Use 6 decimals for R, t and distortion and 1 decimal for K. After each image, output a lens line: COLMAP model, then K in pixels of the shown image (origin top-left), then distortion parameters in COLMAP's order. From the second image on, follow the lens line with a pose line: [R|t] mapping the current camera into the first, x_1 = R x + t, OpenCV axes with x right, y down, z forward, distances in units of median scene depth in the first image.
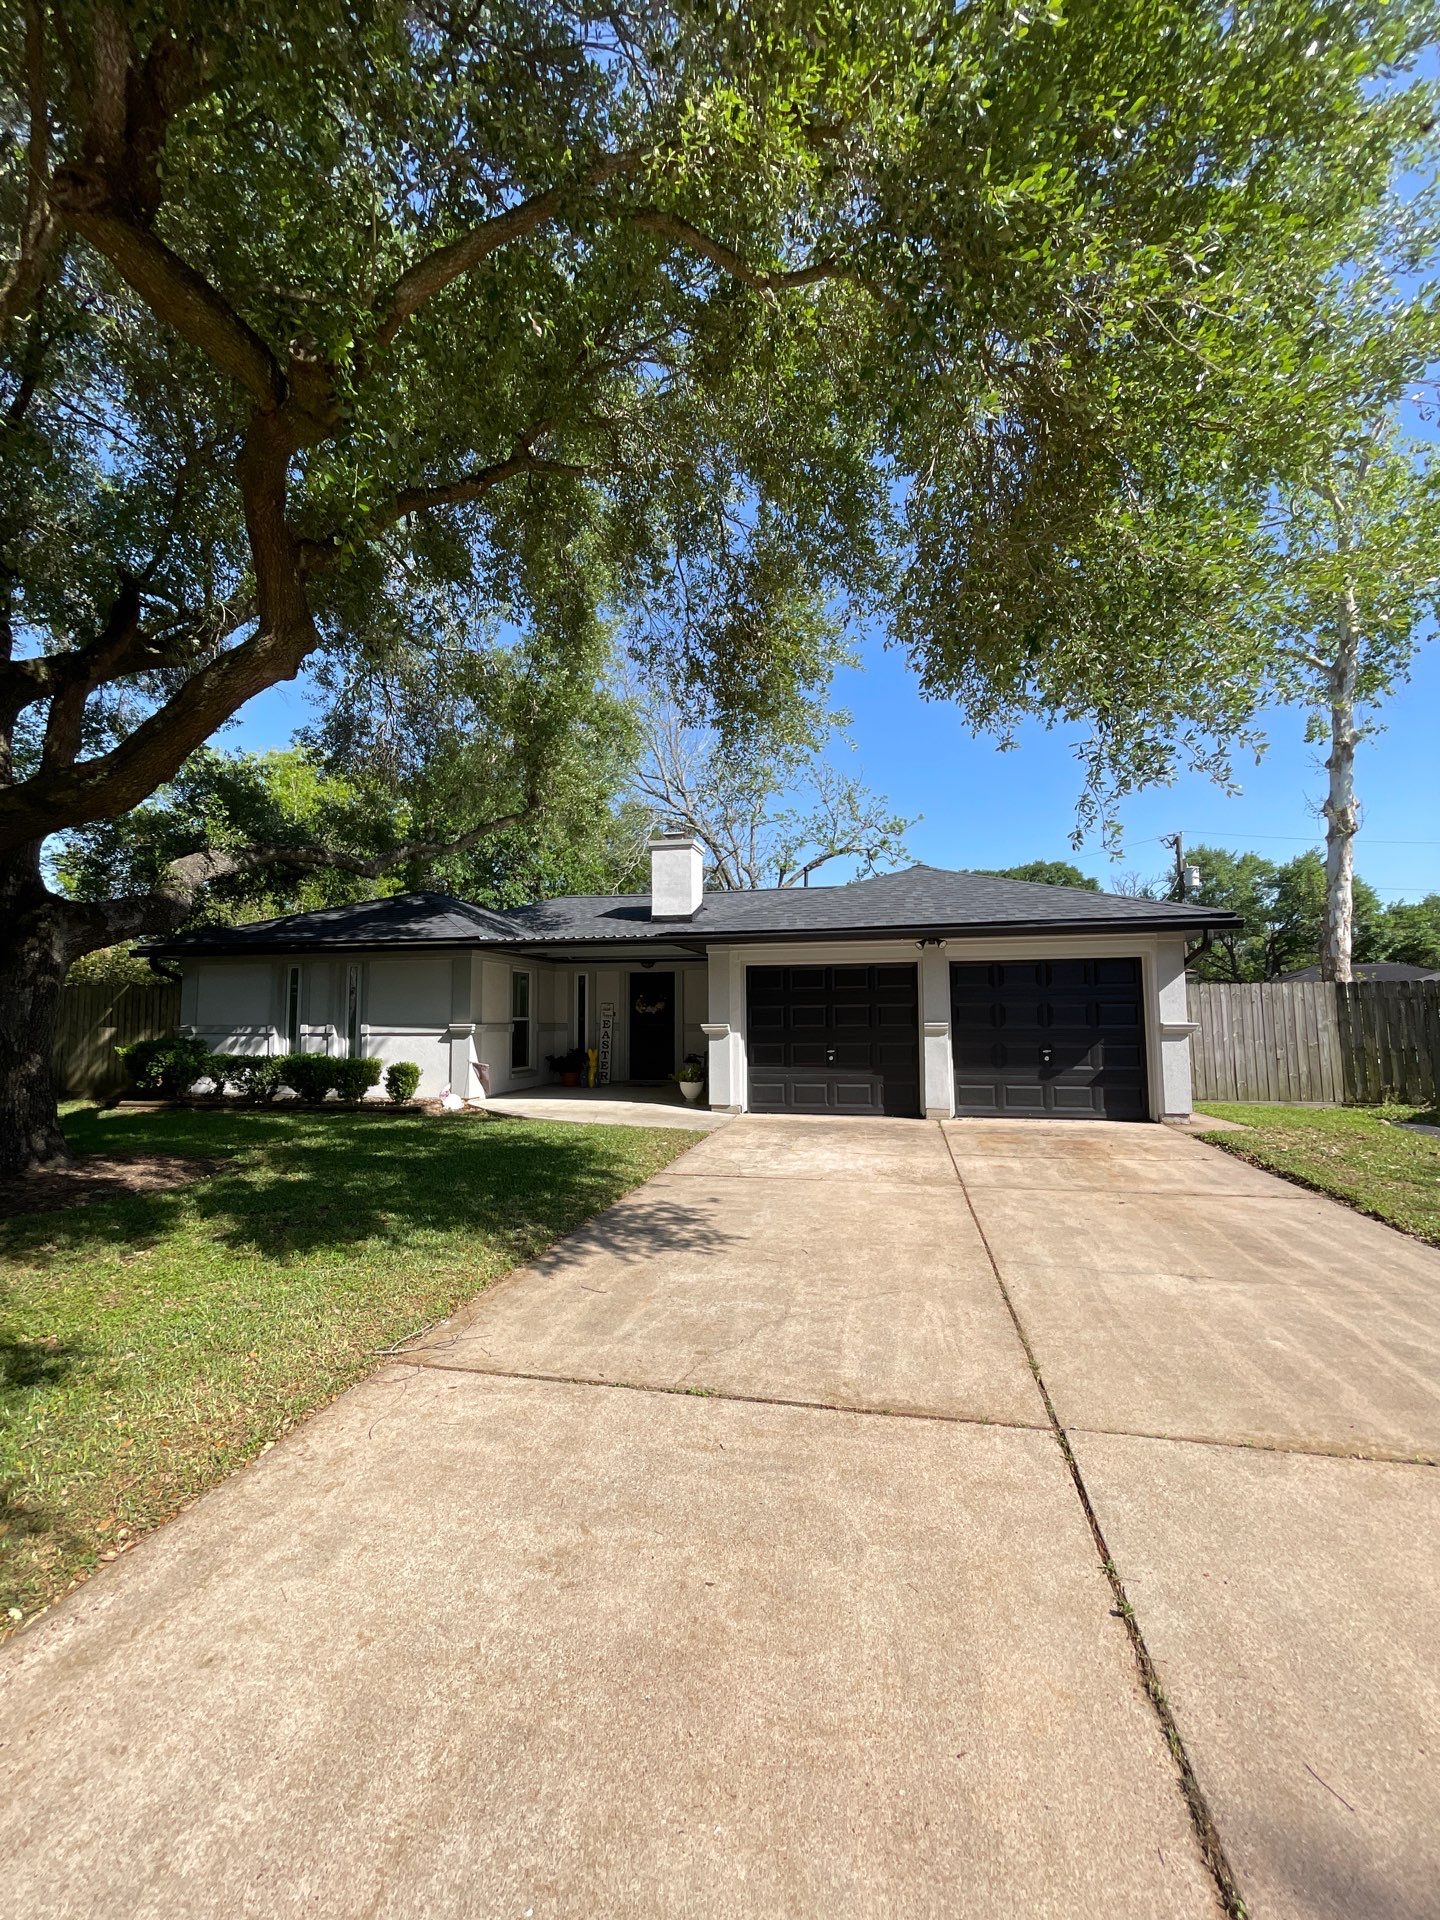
lens RADIAL K [[777.5, 0, 724.4], [0, 777.5, 953.7], [0, 0, 1]] dist [-0.003573, 0.000424]
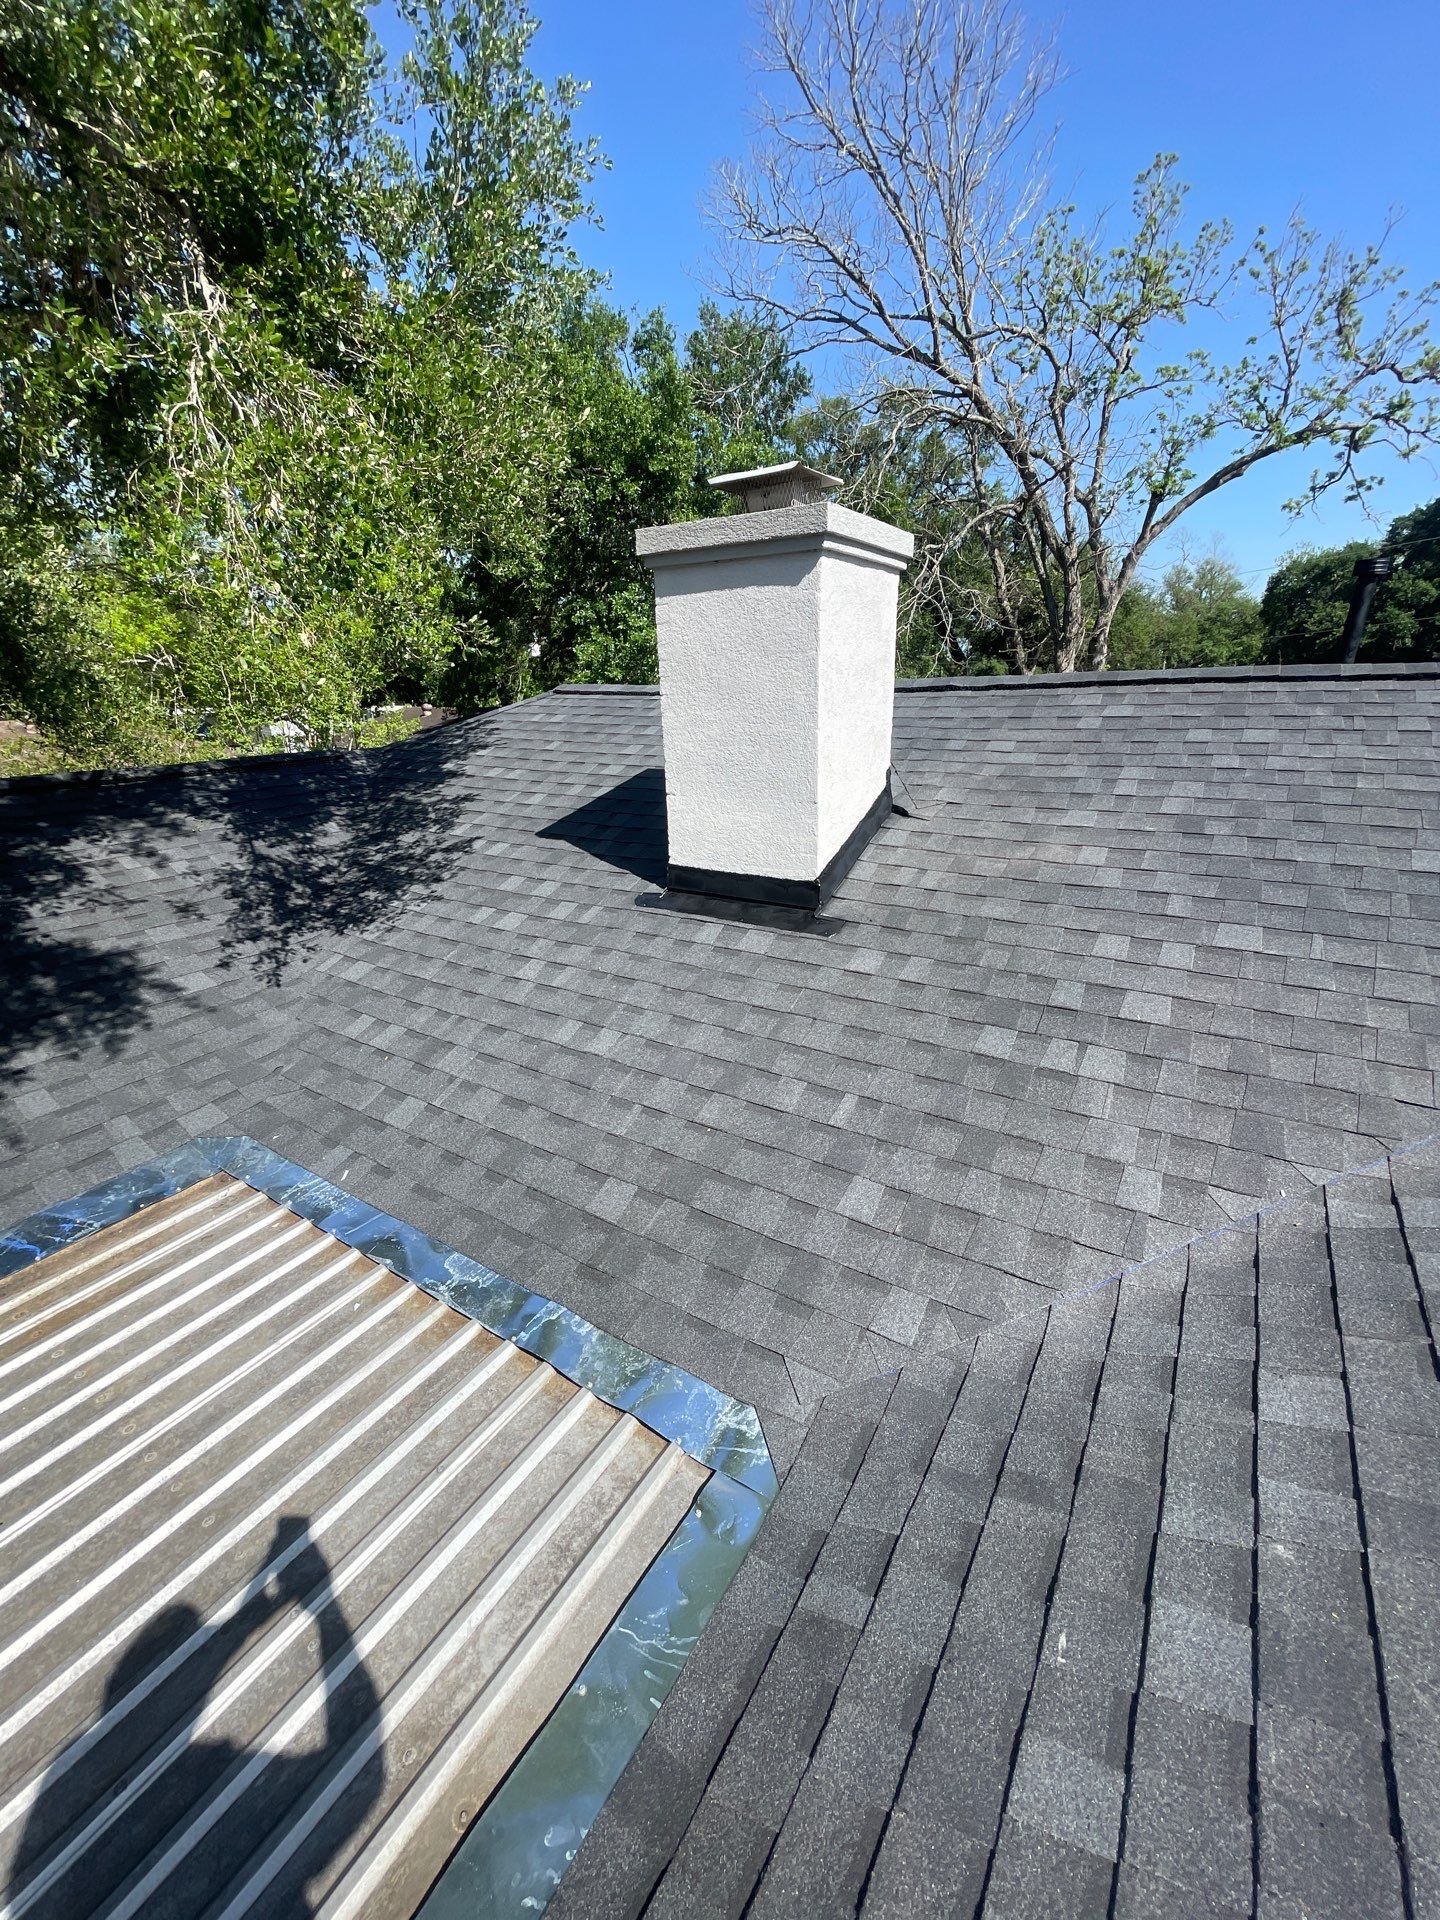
lens RADIAL K [[777.5, 0, 723.1], [0, 777.5, 961.5], [0, 0, 1]] dist [-0.003573, 0.000424]
pose [[0.937057, 0.097010, -0.335430, 0.004519], [0.052913, 0.910087, 0.411025, -0.049018], [0.345144, -0.402902, 0.847671, 0.307881]]
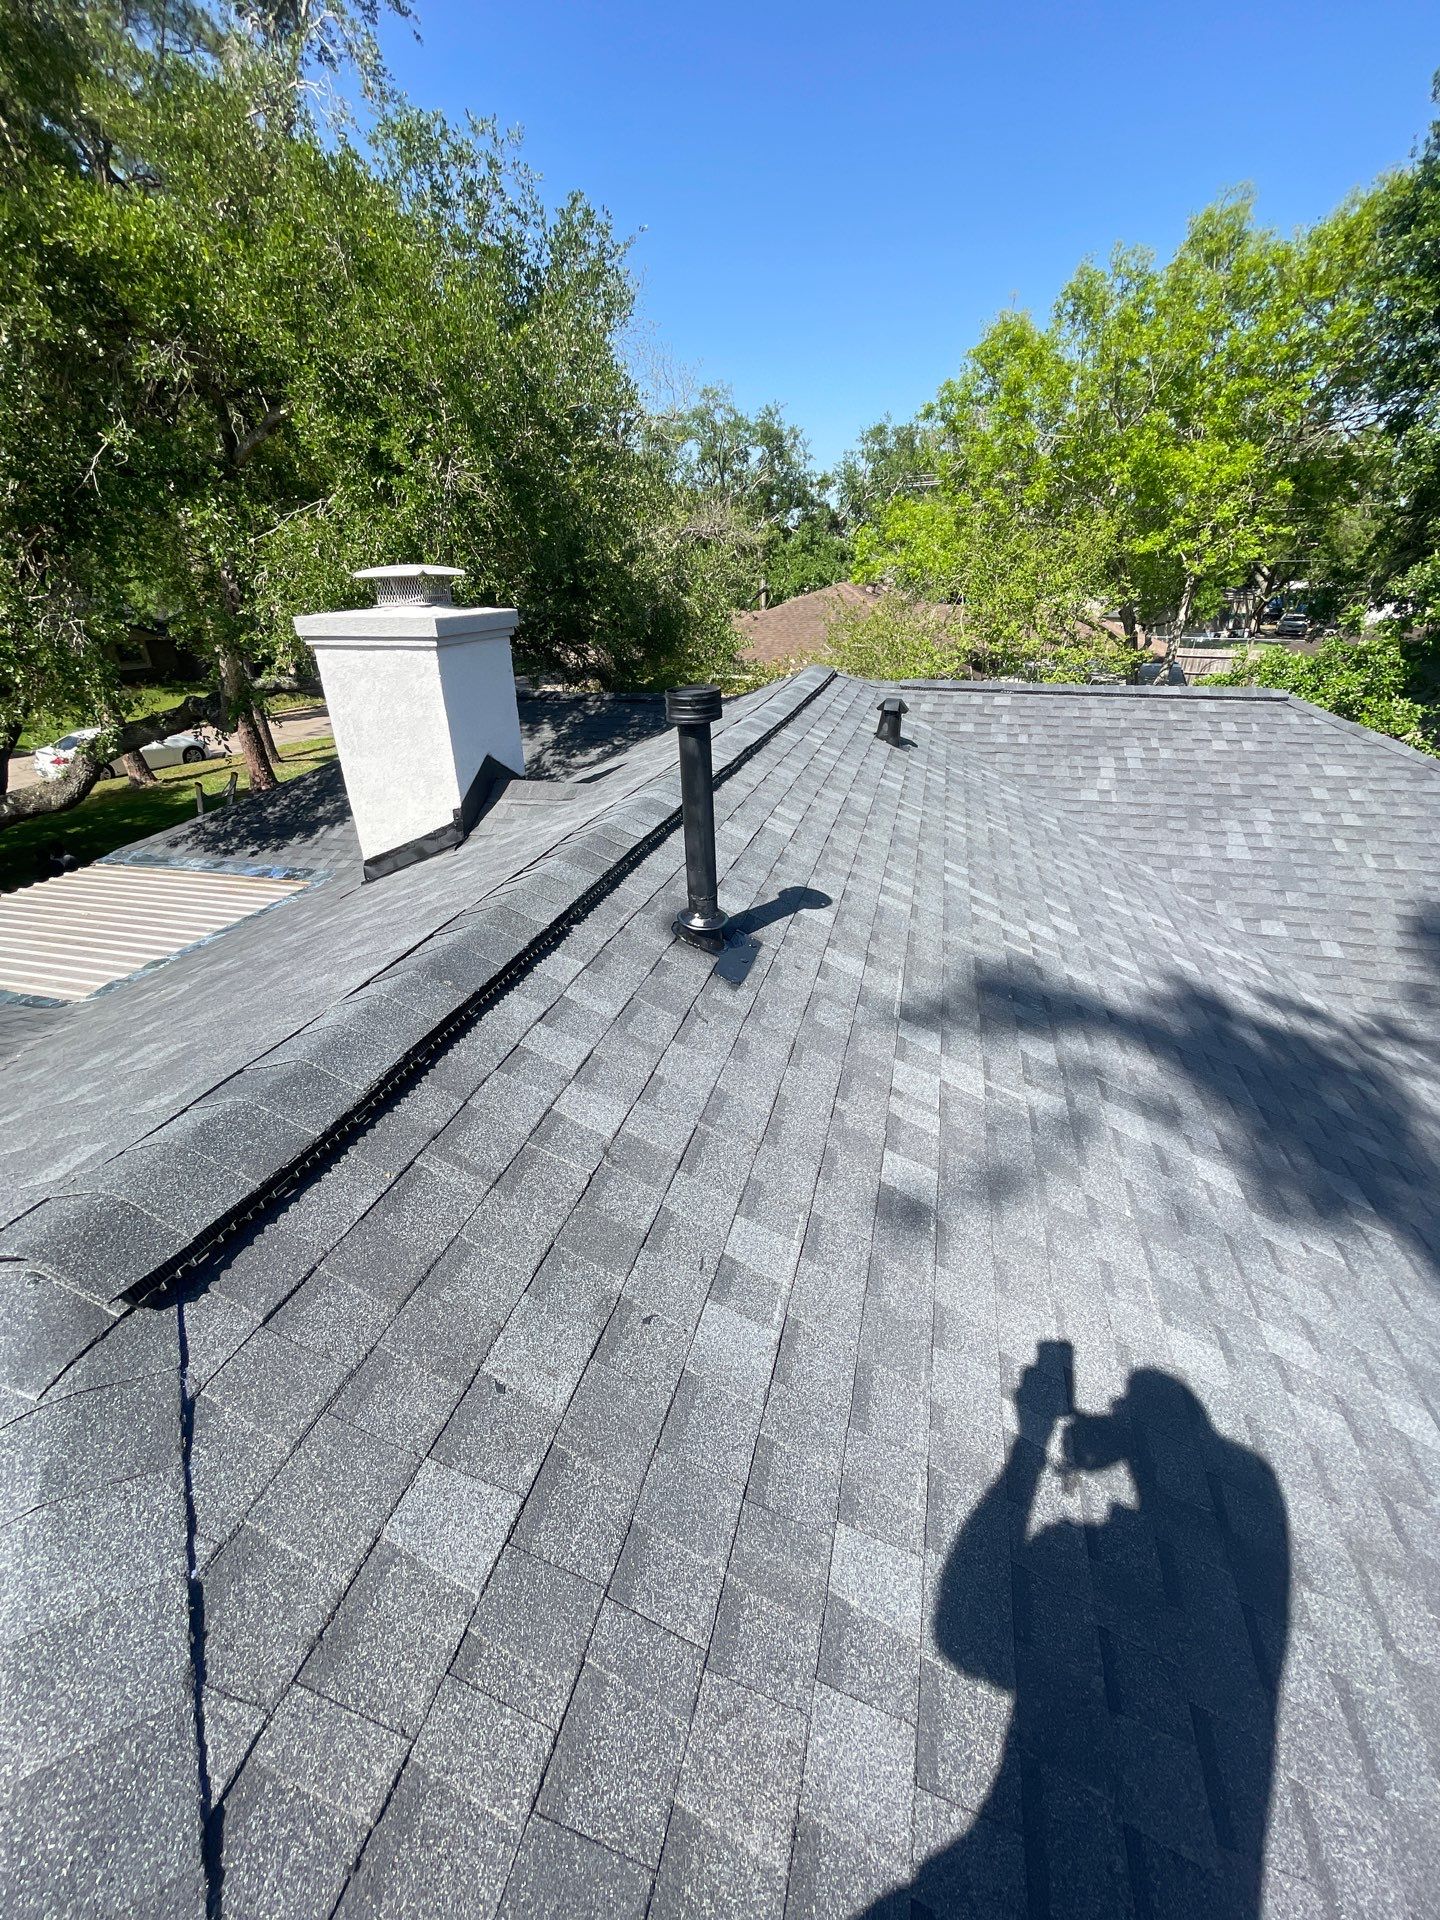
lens RADIAL K [[777.5, 0, 717.1], [0, 777.5, 960.8], [0, 0, 1]] dist [-0.003573, 0.000424]
pose [[-0.049260, 0.446256, -0.893548, 0.122958], [0.095757, 0.892623, 0.440516, -0.058104], [0.994185, -0.063864, -0.086703, 0.489107]]
